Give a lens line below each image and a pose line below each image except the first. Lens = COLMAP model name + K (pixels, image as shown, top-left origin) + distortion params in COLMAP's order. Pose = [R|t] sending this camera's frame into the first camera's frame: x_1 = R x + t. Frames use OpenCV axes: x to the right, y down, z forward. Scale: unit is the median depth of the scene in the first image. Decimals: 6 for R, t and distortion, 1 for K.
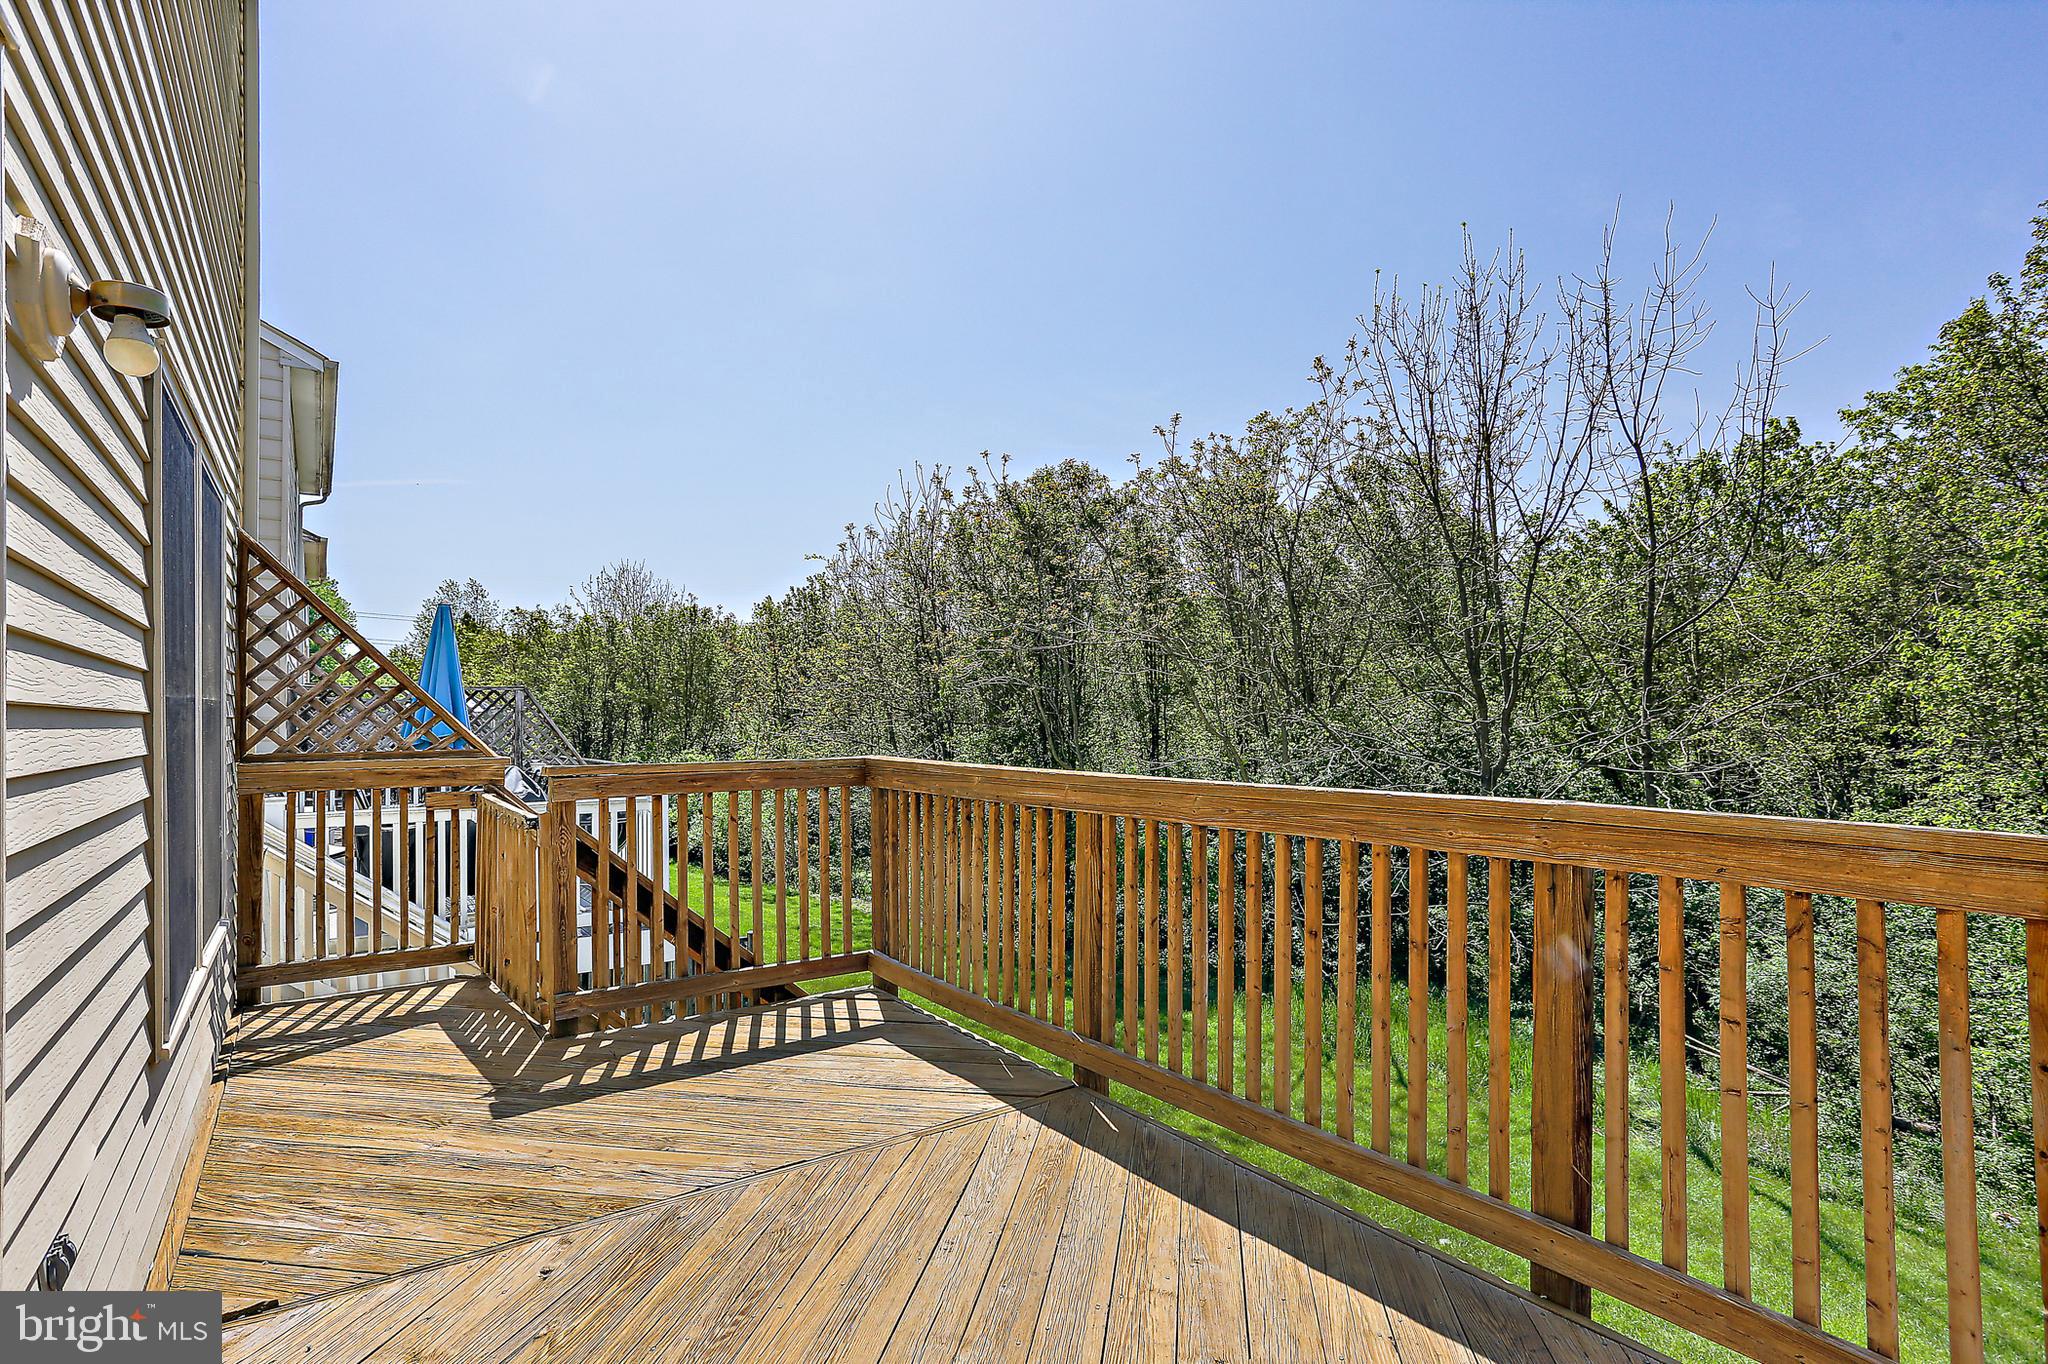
lens RADIAL K [[1010.6, 0, 1033.3], [0, 1010.6, 718.4], [0, 0, 1]] dist [-0.044842, 0.028441]
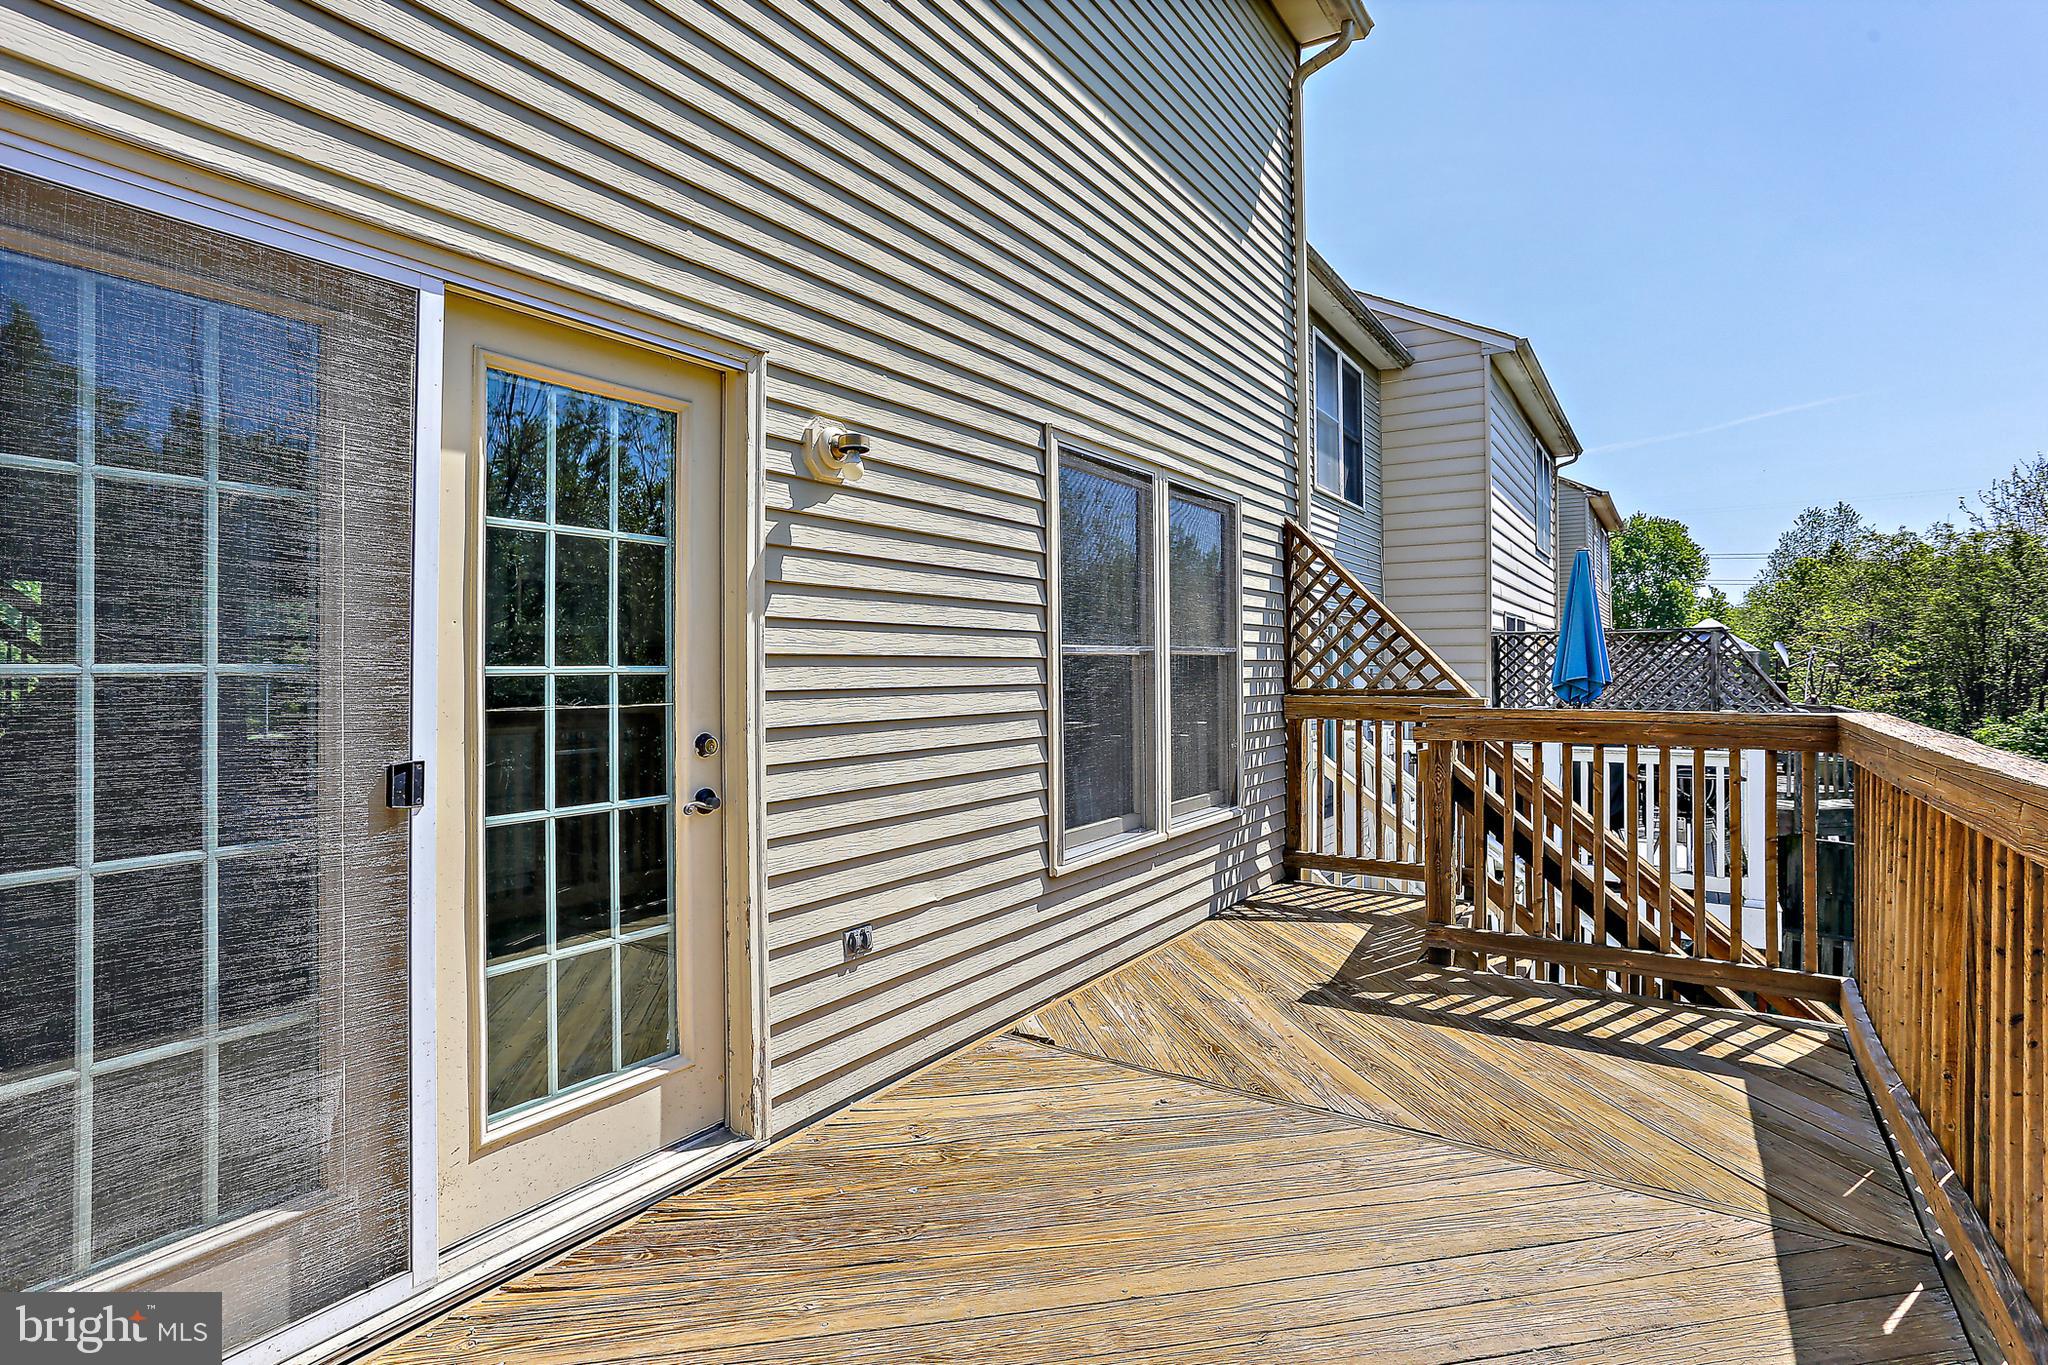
lens RADIAL K [[1006.6, 0, 1019.9], [0, 1006.6, 679.1], [0, 0, 1]] dist [-0.049072, 0.027577]
pose [[0.350807, 0.017705, -0.936281, 0.336504], [-0.000840, 0.999827, 0.018591, -0.000389], [0.936448, -0.005735, 0.350761, 0.212854]]
